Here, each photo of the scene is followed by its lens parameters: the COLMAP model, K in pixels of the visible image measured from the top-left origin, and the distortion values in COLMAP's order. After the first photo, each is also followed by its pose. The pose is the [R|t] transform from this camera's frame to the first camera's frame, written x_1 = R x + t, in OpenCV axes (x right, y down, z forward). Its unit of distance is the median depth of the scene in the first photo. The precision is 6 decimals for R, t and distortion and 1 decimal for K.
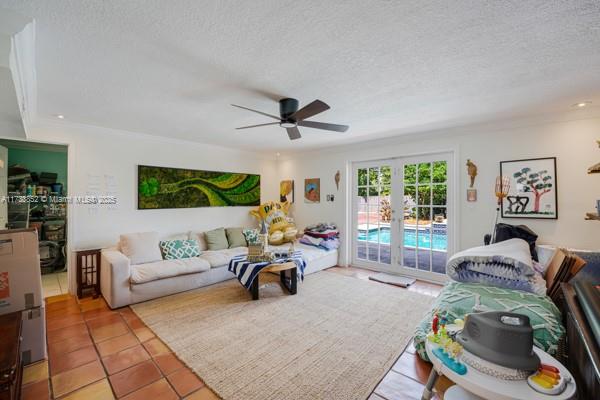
lens RADIAL K [[245.4, 0, 297.5], [0, 245.4, 199.7], [0, 0, 1]] dist [-0.013479, -0.000184]
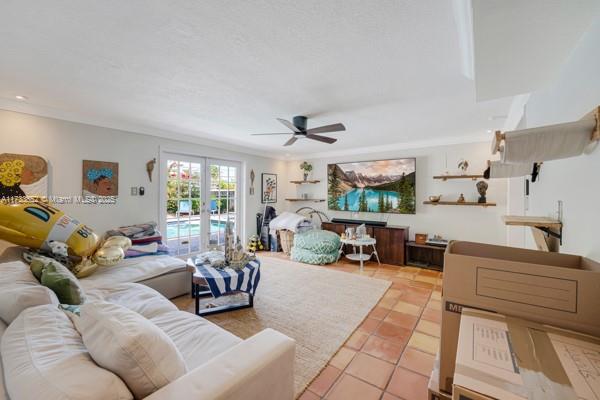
lens RADIAL K [[245.4, 0, 297.8], [0, 245.4, 196.4], [0, 0, 1]] dist [-0.013479, -0.000184]
pose [[-0.100846, -0.012371, 0.994825, -0.994674], [-0.002858, 0.999922, 0.012144, -0.001549], [-0.994898, -0.001619, -0.100873, 0.858996]]
